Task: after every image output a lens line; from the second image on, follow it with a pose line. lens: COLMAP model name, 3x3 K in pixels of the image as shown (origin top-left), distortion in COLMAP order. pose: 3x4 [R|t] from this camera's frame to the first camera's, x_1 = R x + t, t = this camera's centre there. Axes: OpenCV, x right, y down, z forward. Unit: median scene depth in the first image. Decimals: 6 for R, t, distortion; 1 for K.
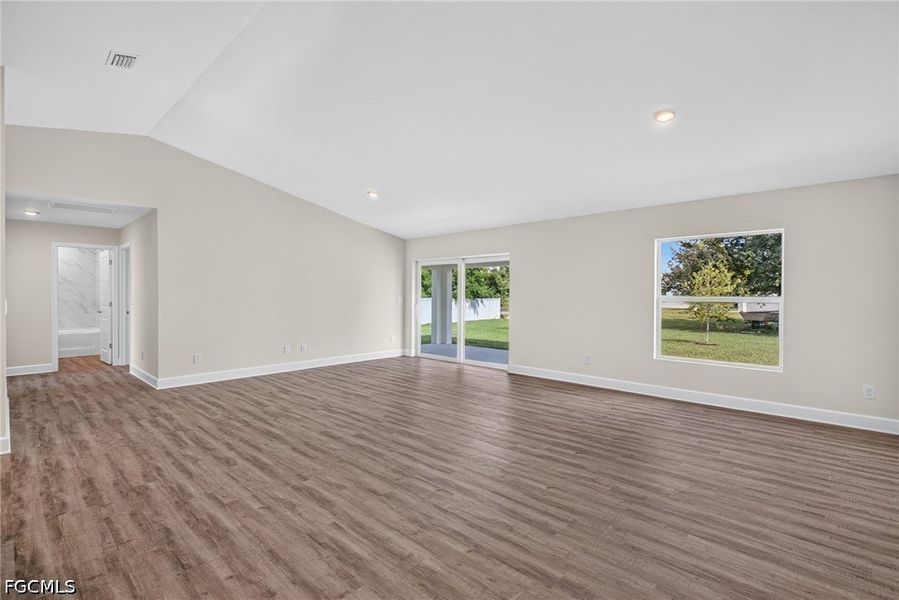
lens RADIAL K [[421.4, 0, 453.0], [0, 421.4, 298.0], [0, 0, 1]] dist [0.000827, 0.000161]
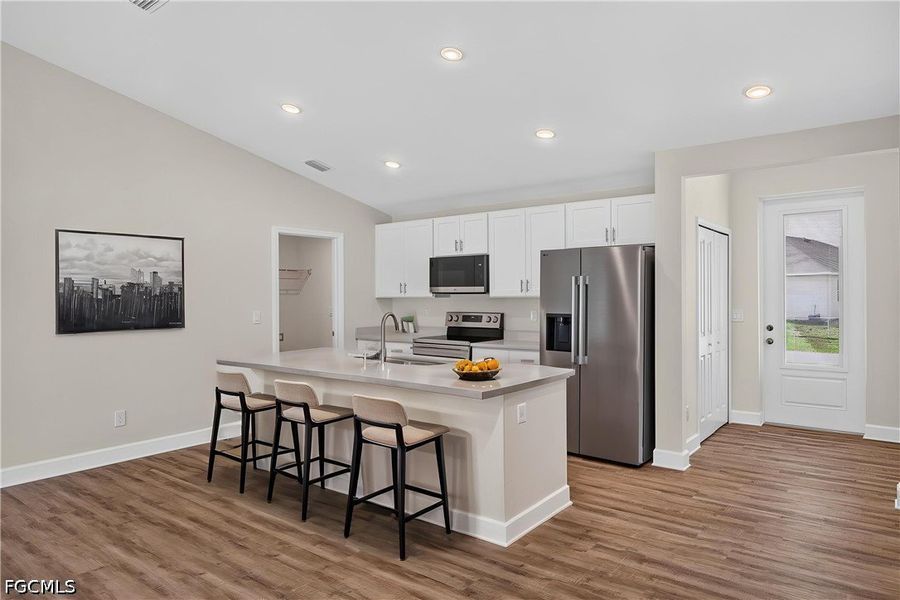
lens RADIAL K [[576.9, 0, 454.9], [0, 576.9, 299.1], [0, 0, 1]] dist [0.002207, 0.001722]
pose [[-0.996048, 0.001131, -0.088812, -0.446217], [-0.000170, 0.999893, 0.014641, -0.033757], [0.088819, 0.014598, -0.995941, 1.079915]]
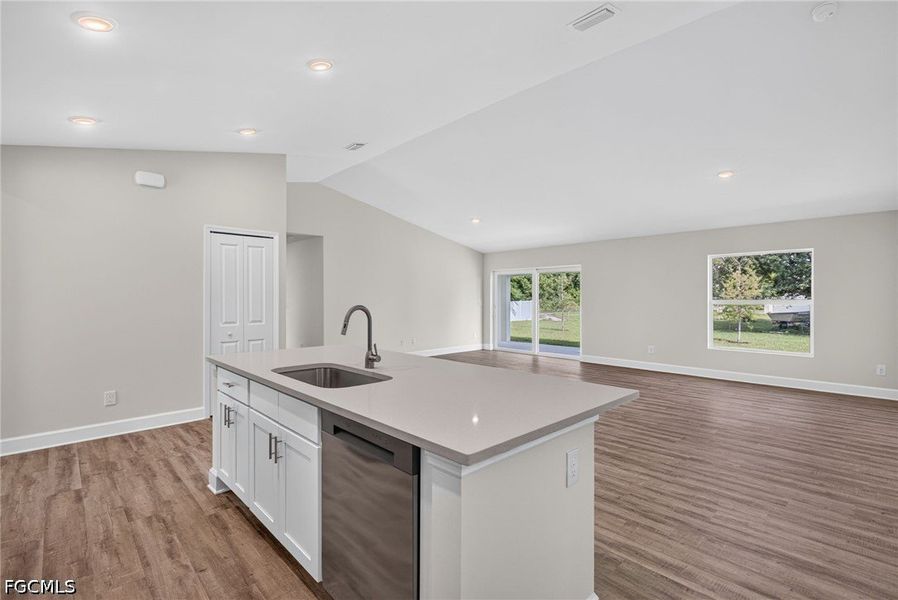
lens RADIAL K [[410.9, 0, 451.4], [0, 410.9, 298.2], [0, 0, 1]] dist [-0.000043, 0.000013]
pose [[0.998662, -0.004205, -0.051540, -0.283675], [0.003875, 0.999971, -0.006513, -0.004225], [0.051566, 0.006304, 0.998650, -0.346094]]
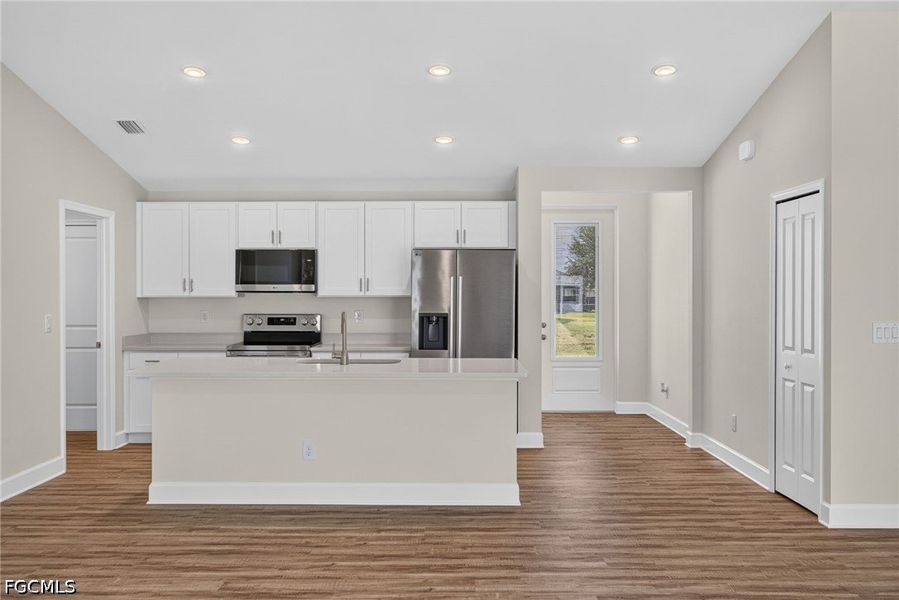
lens RADIAL K [[810.9, 0, 449.5], [0, 810.9, 300.0], [0, 0, 1]] dist [0.000530, -0.000742]
pose [[-0.736457, -0.000516, -0.676484, 0.302547], [-0.009123, 0.999916, 0.009170, -0.029759], [0.676423, 0.012925, -0.736400, 1.185640]]
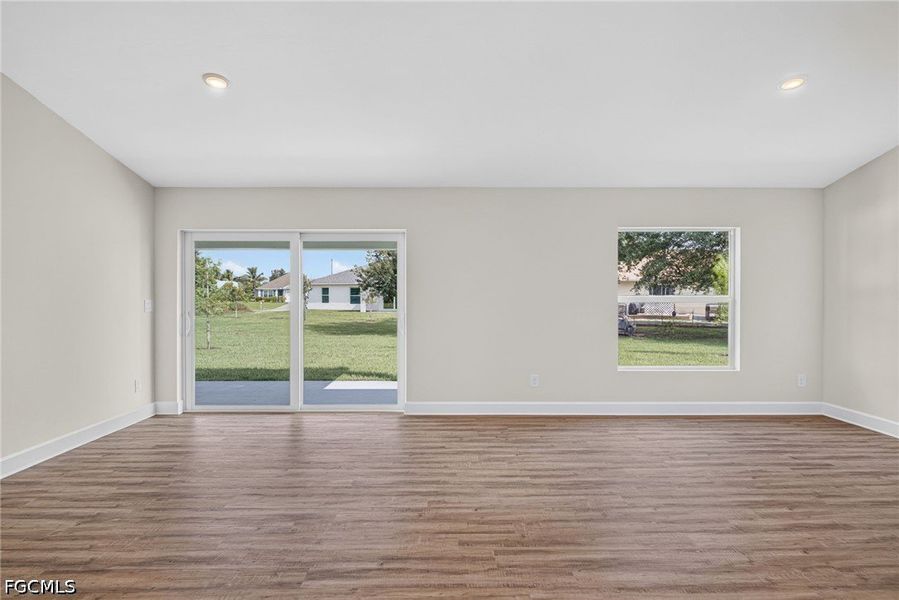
lens RADIAL K [[535.8, 0, 449.5], [0, 535.8, 300.0], [0, 0, 1]] dist [-0.000059, 0.000329]
pose [[0.725072, -0.011957, 0.688569, -0.588476], [0.009106, 0.999928, 0.007775, -0.007664], [-0.688613, 0.000633, 0.725129, 0.551888]]
